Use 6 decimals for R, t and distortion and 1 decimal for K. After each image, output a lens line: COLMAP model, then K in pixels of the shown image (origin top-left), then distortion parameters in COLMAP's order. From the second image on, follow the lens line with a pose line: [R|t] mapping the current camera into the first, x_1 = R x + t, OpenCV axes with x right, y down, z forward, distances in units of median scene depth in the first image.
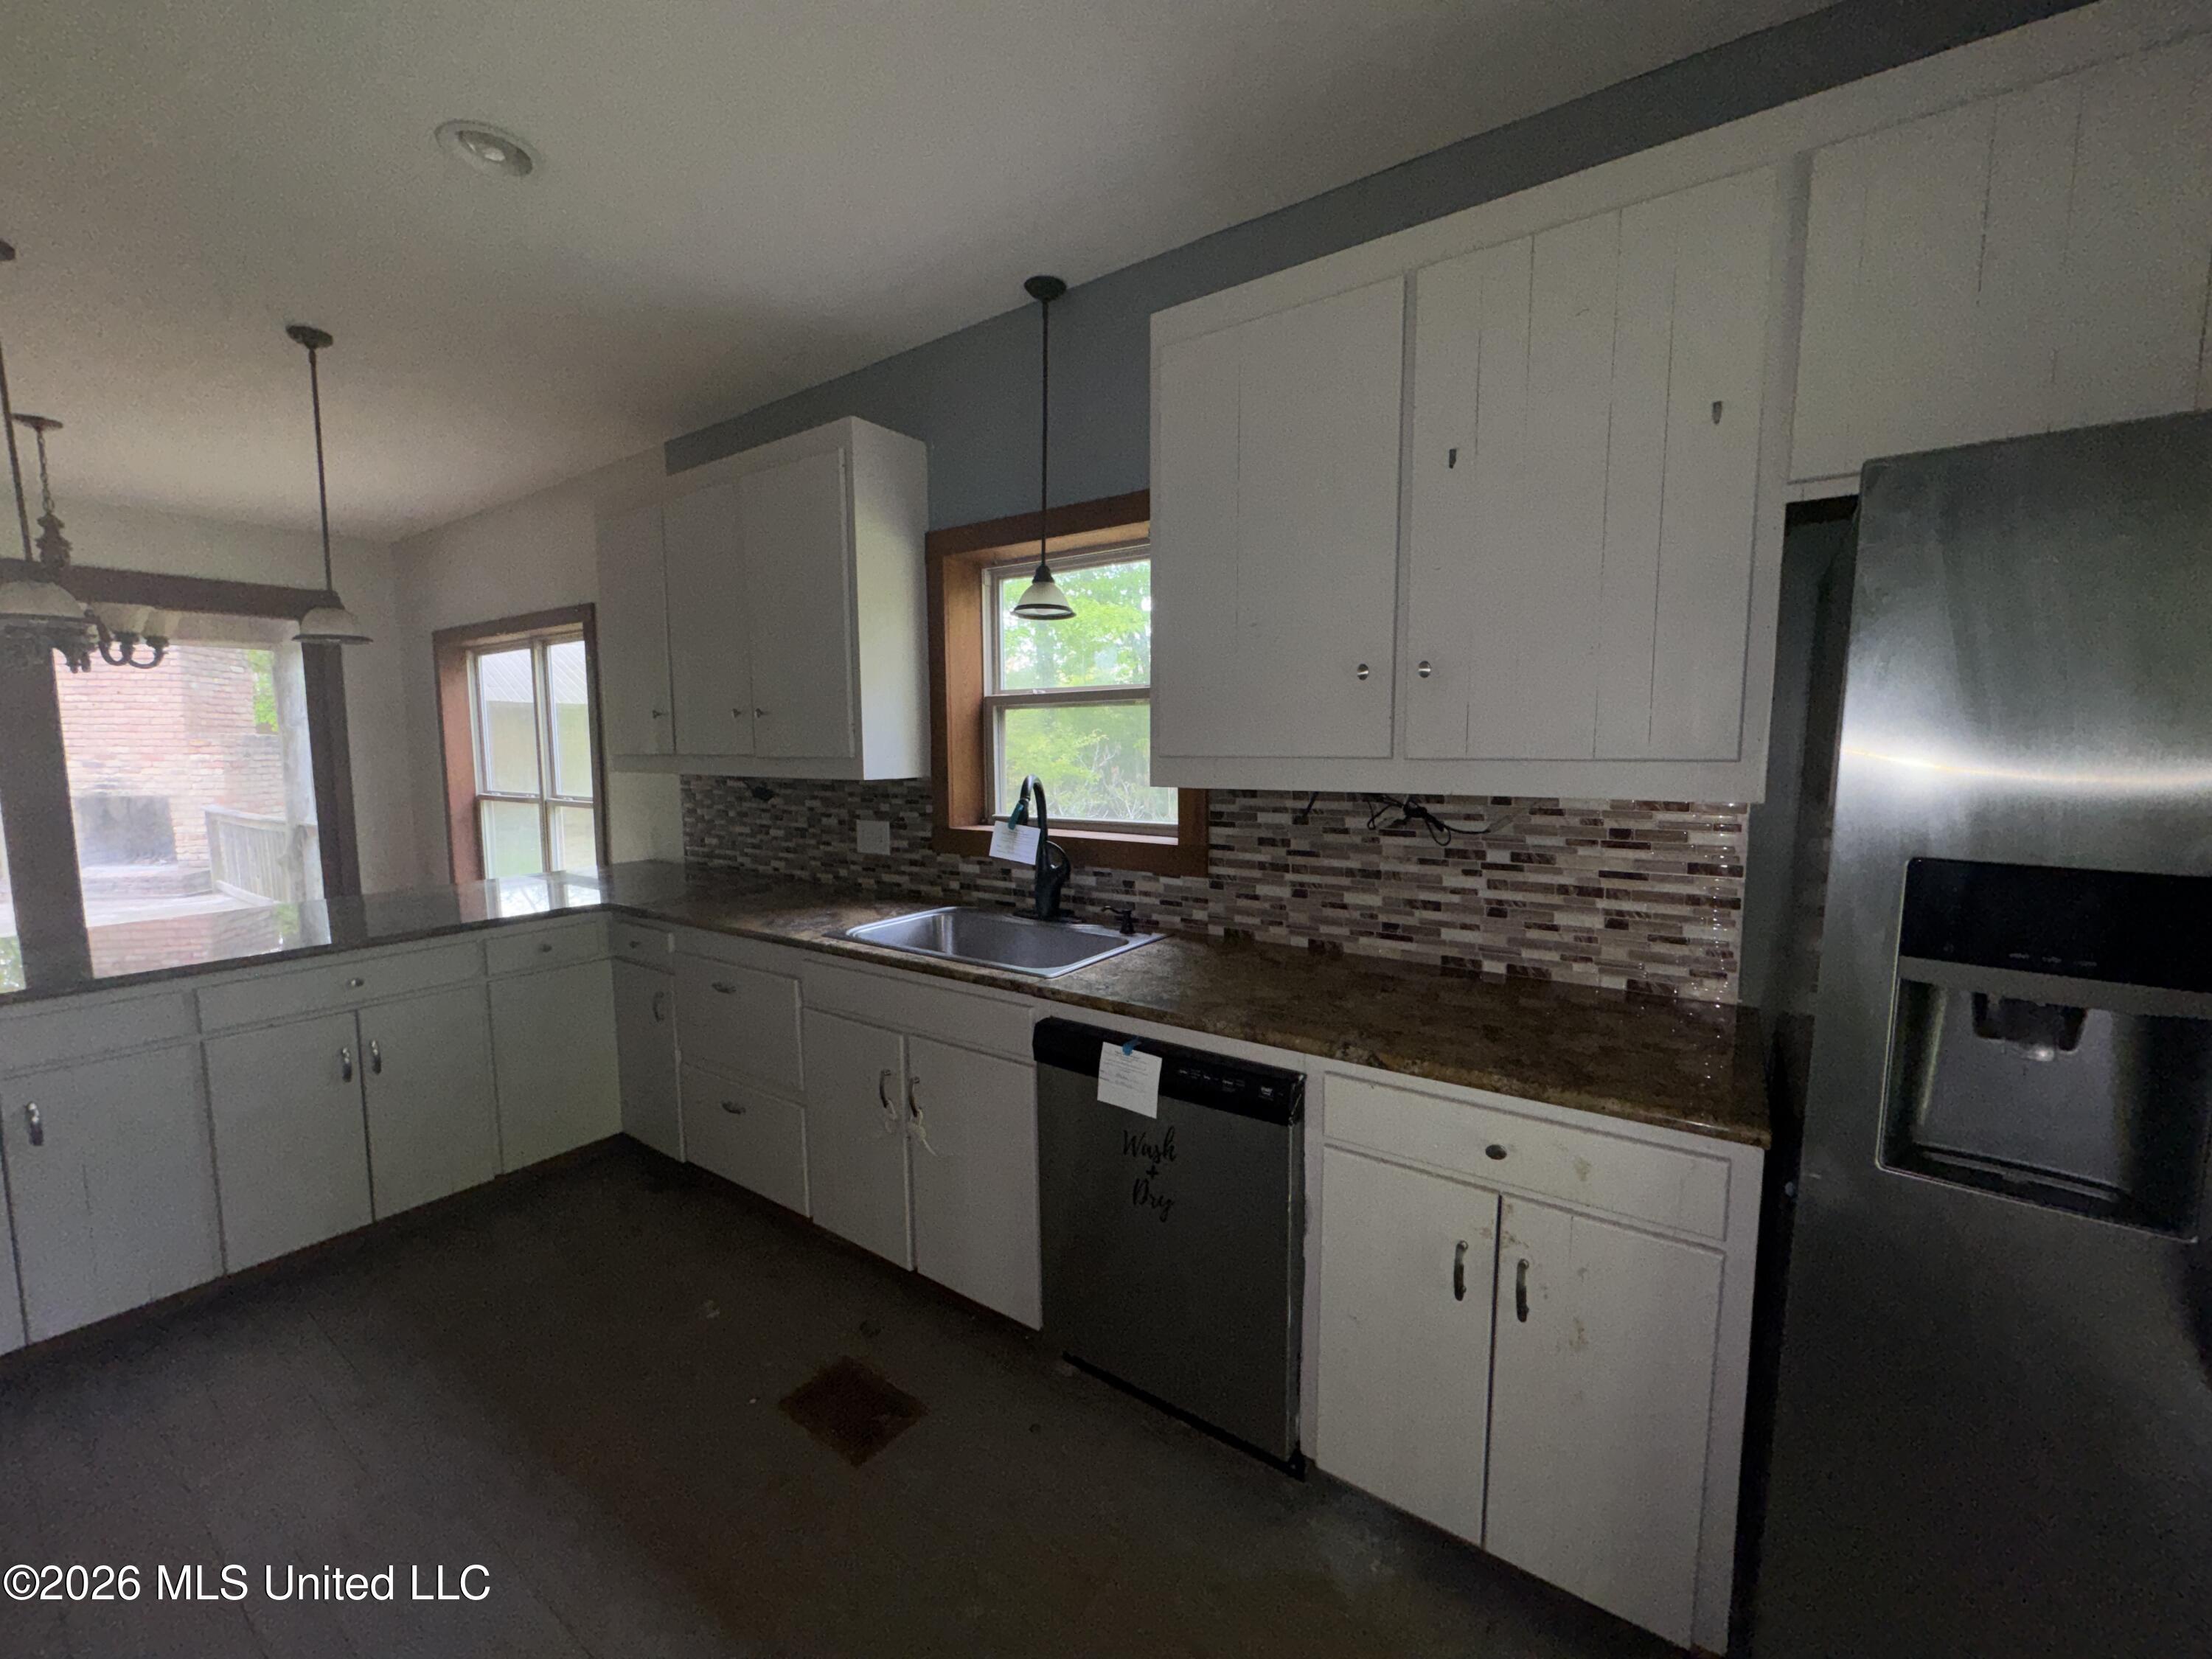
lens RADIAL K [[884.5, 0, 1104.2], [0, 884.5, 828.7], [0, 0, 1]] dist [-0.003180, 0.000440]
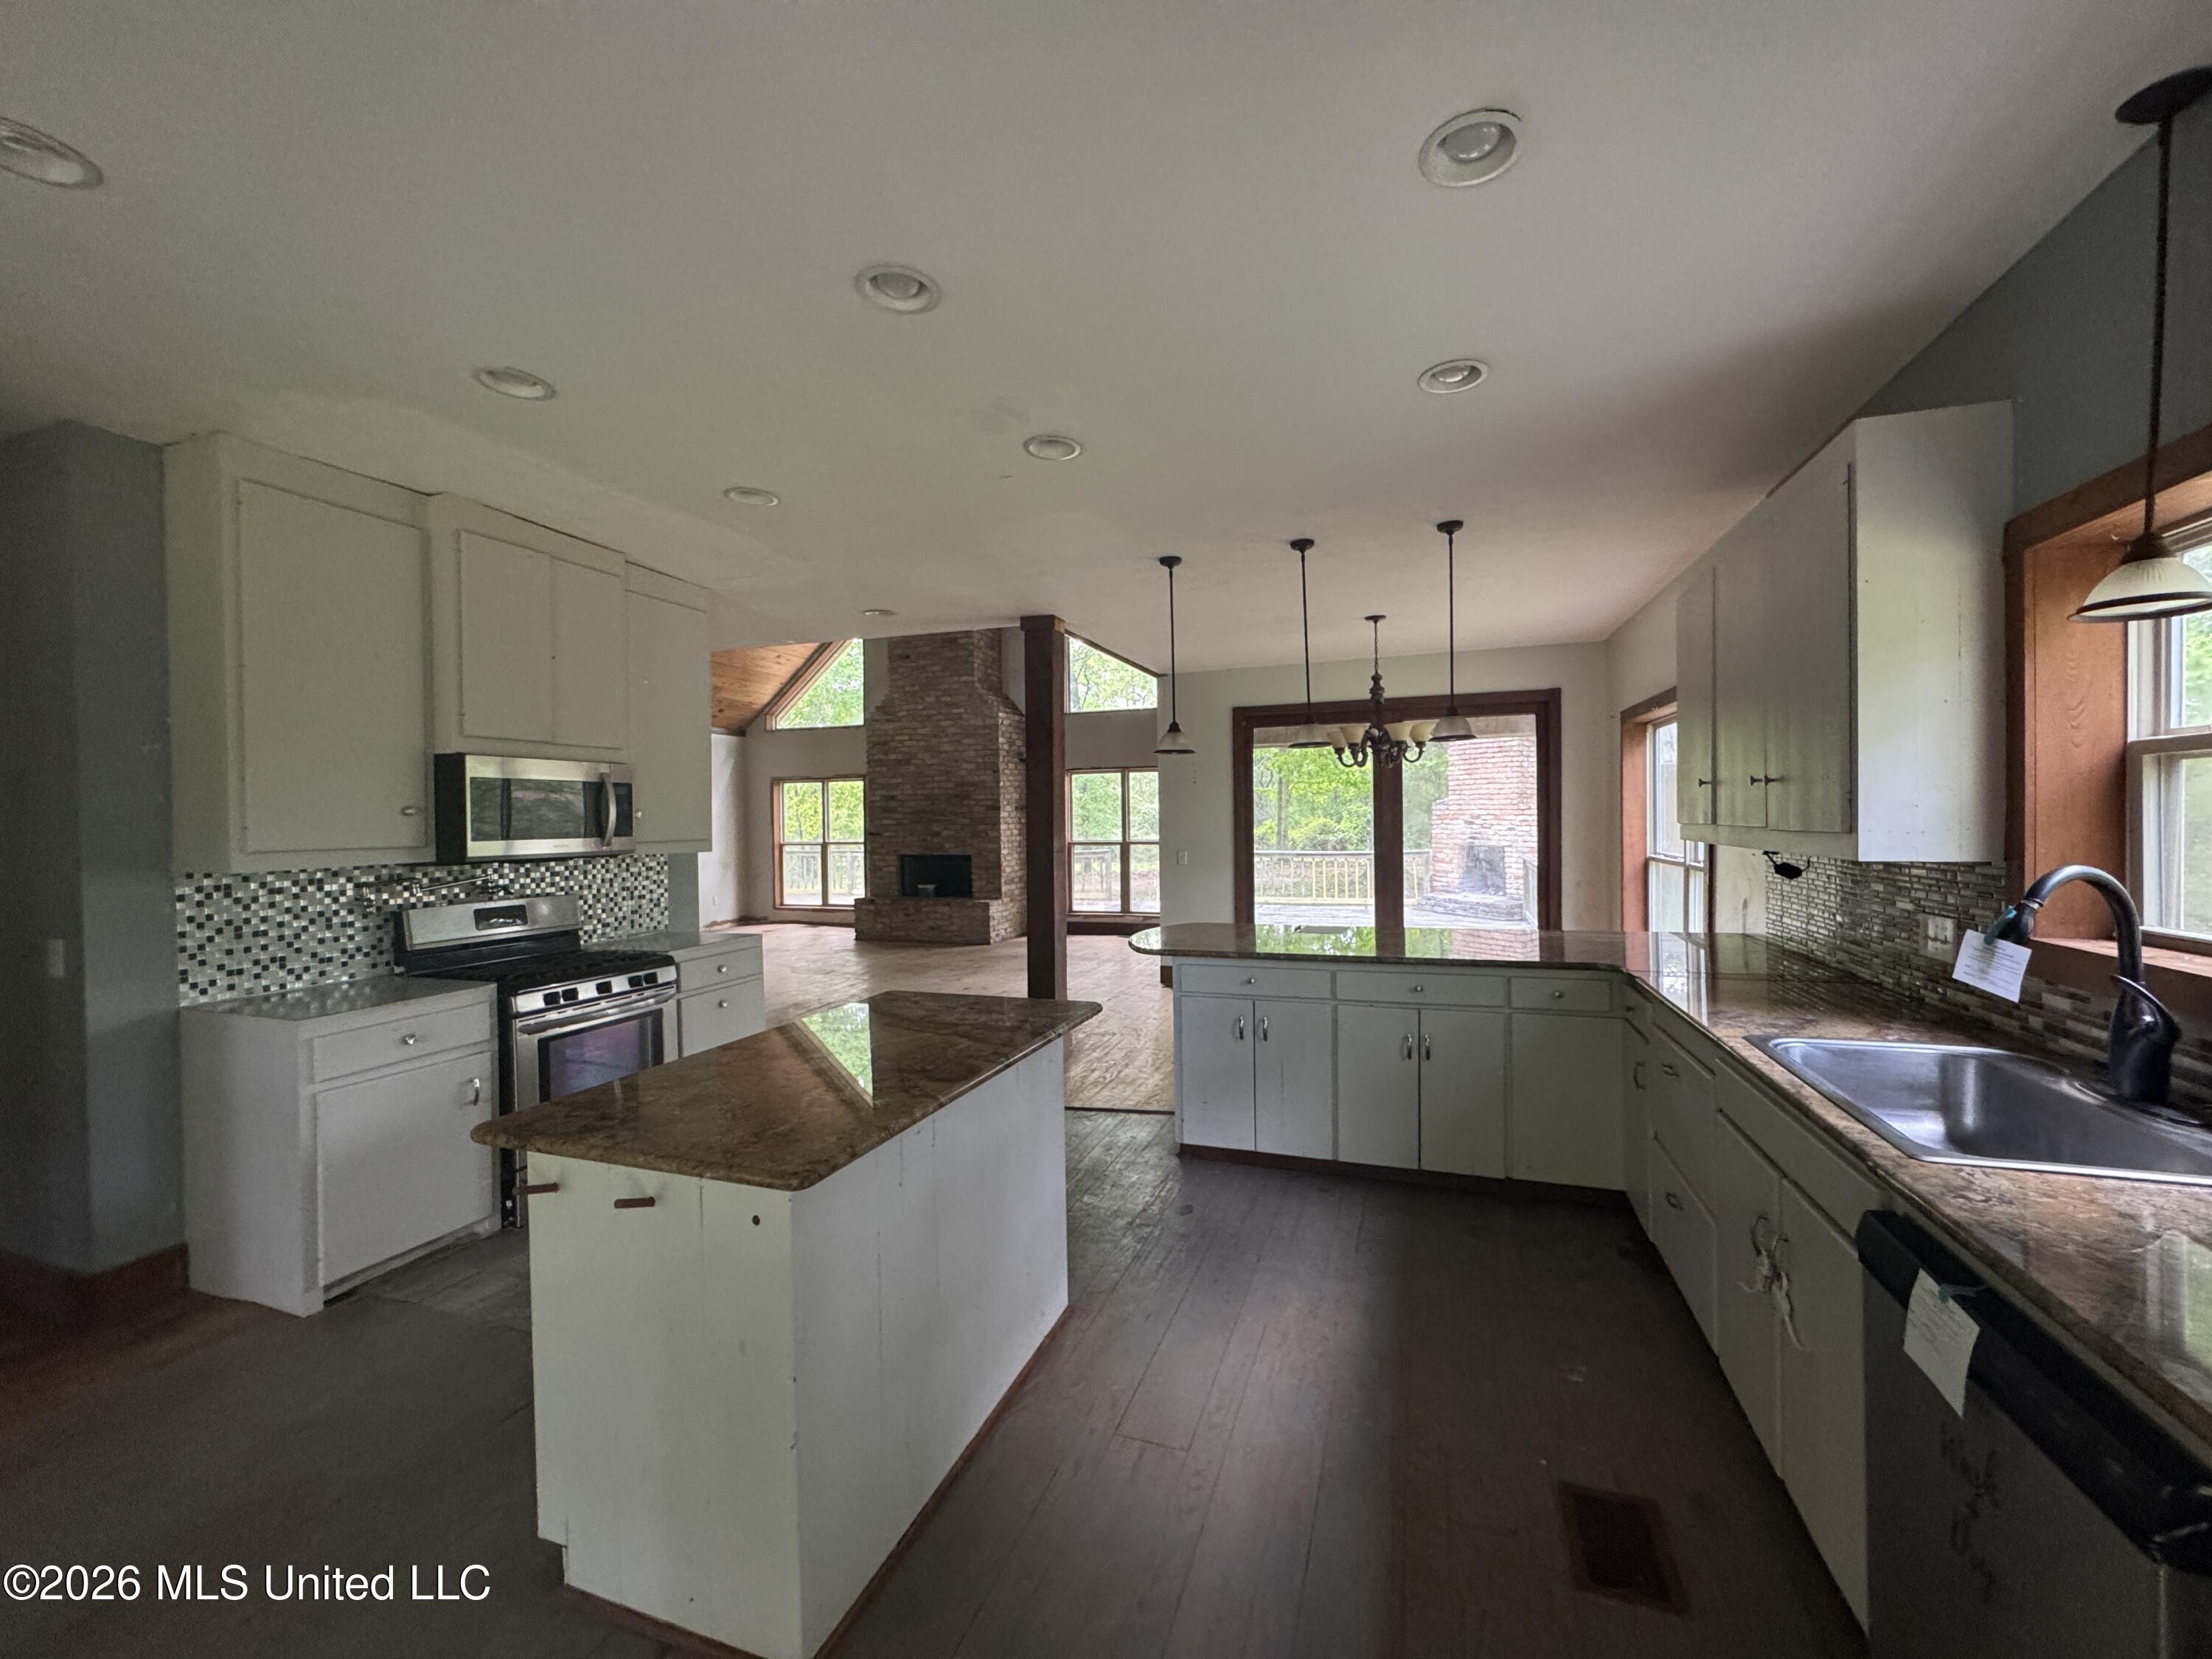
lens RADIAL K [[884.5, 0, 1107.4], [0, 884.5, 831.6], [0, 0, 1]] dist [-0.003180, 0.000440]
pose [[0.269532, 0.019114, -0.962802, 0.277399], [-0.078142, 0.996940, -0.002084, -0.024271], [0.959816, 0.075797, 0.270201, 0.116685]]
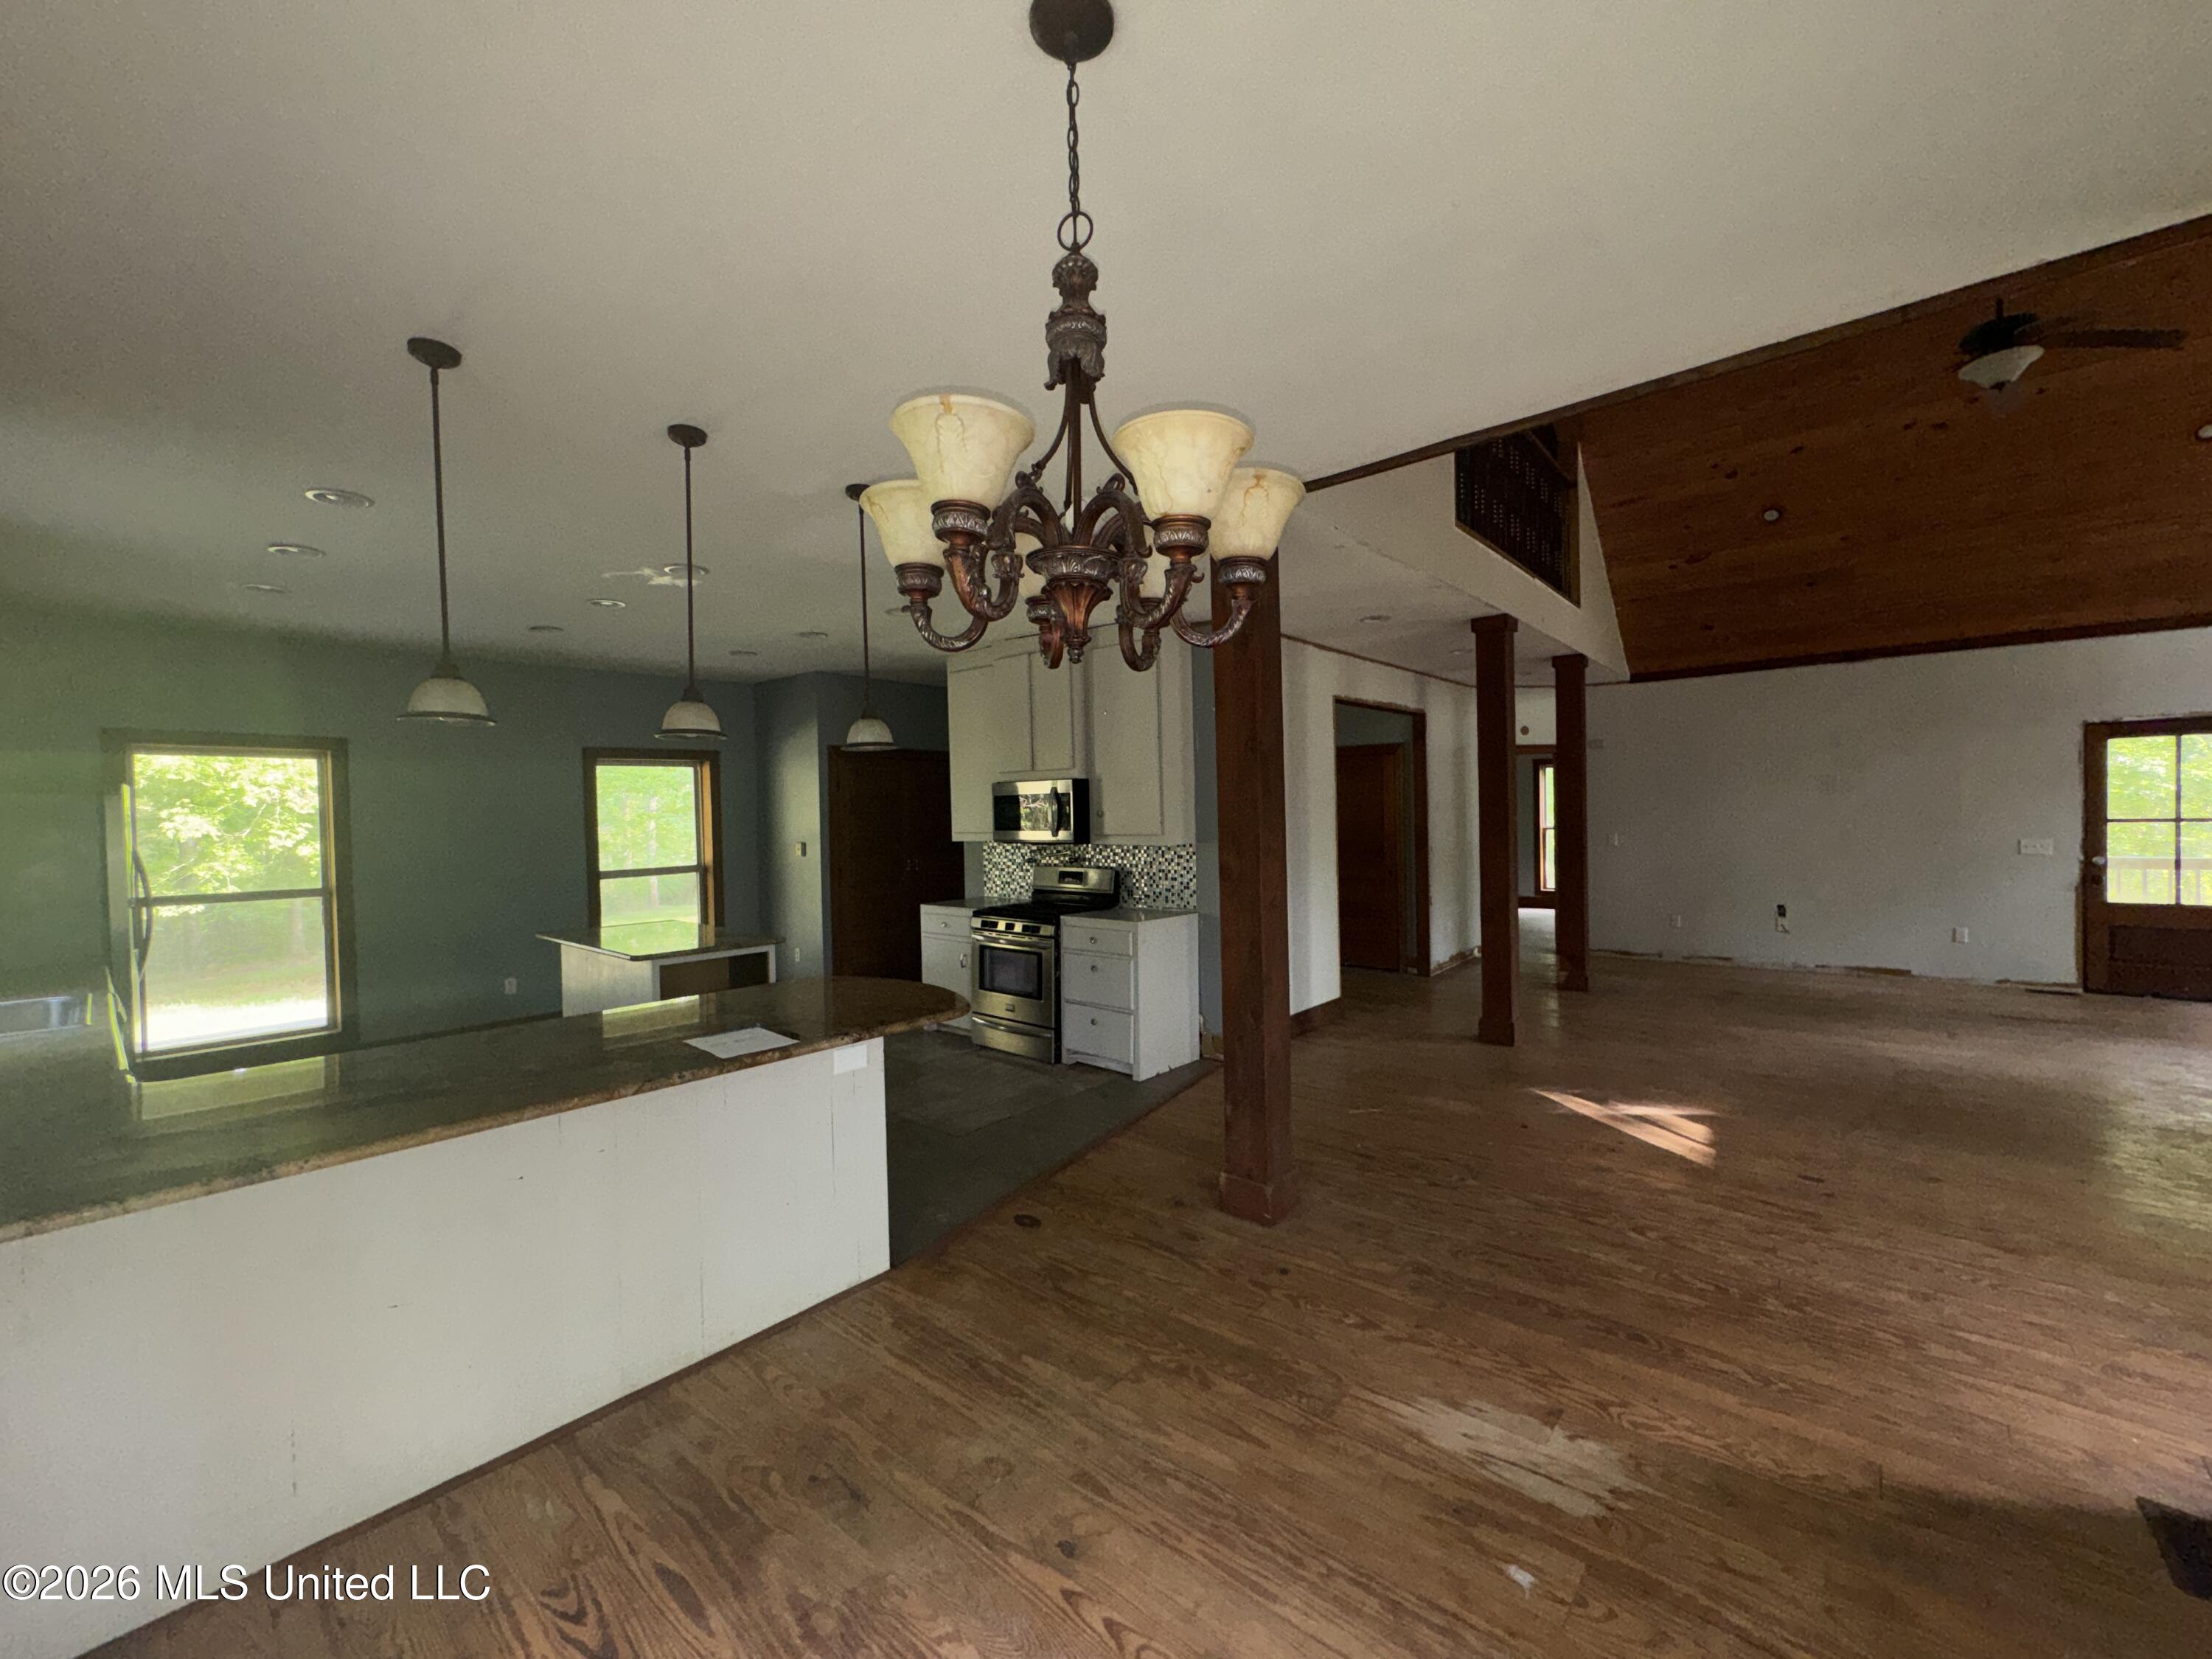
lens RADIAL K [[884.5, 0, 1108.2], [0, 884.5, 829.6], [0, 0, 1]] dist [-0.003180, 0.000440]
pose [[-0.995395, 0.025142, 0.092506, -1.394167], [0.035493, 0.993072, 0.112017, -0.167141], [-0.089048, 0.114785, -0.989391, 1.580085]]
